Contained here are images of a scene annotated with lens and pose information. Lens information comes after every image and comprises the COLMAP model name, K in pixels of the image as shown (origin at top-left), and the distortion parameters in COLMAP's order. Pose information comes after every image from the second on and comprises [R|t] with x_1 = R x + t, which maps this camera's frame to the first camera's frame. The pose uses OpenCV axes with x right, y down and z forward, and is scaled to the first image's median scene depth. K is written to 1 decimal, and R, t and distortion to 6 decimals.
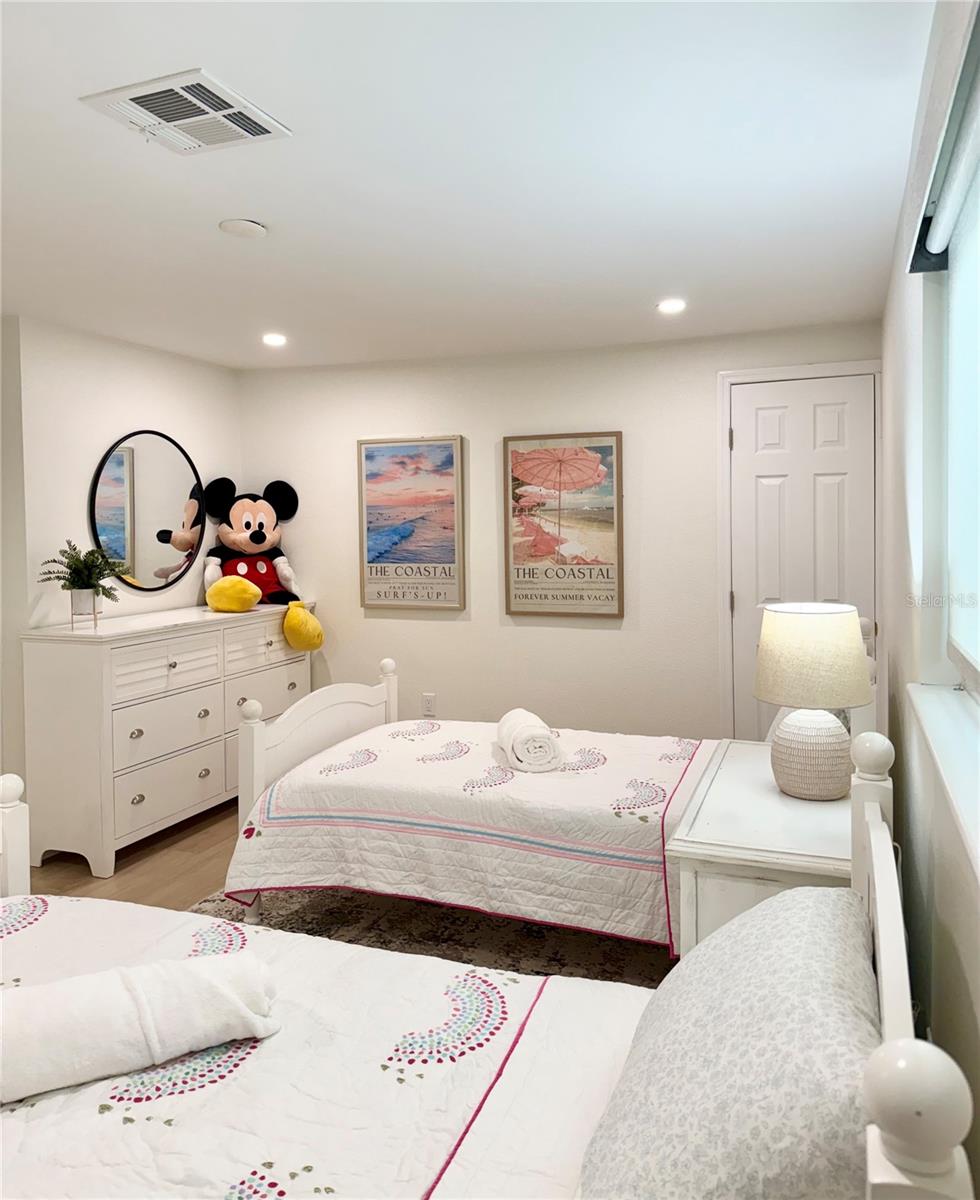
lens RADIAL K [[916.8, 0, 489.2], [0, 916.8, 606.6], [0, 0, 1]] dist [0.004243, -0.000197]
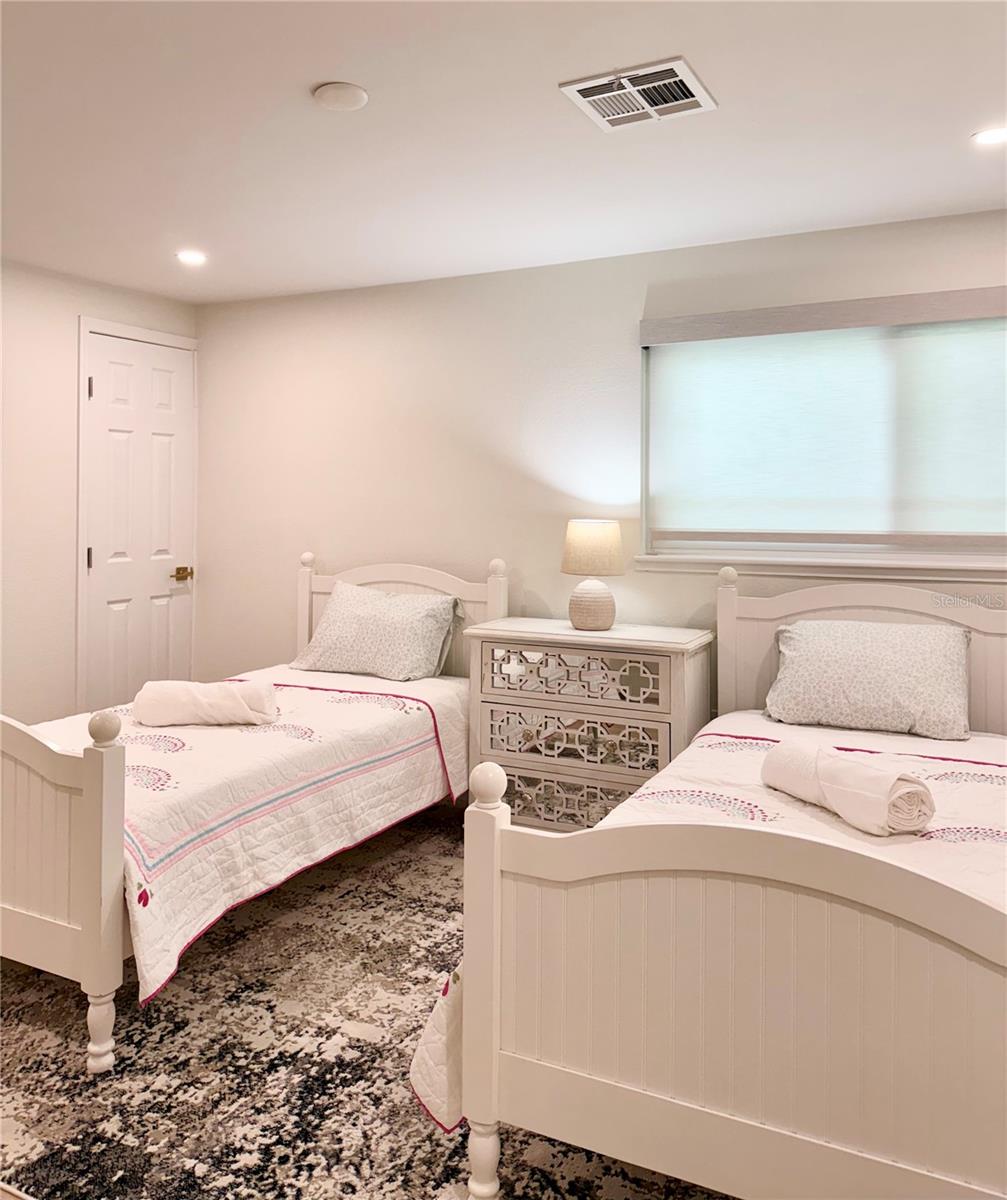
lens RADIAL K [[930.0, 0, 501.6], [0, 930.0, 594.0], [0, 0, 1]] dist [-0.014385, -0.003321]
pose [[0.112239, -0.088621, 0.989722, -0.898750], [0.082492, 0.993408, 0.079596, -0.014022], [-0.990251, 0.072710, 0.118809, 0.633221]]
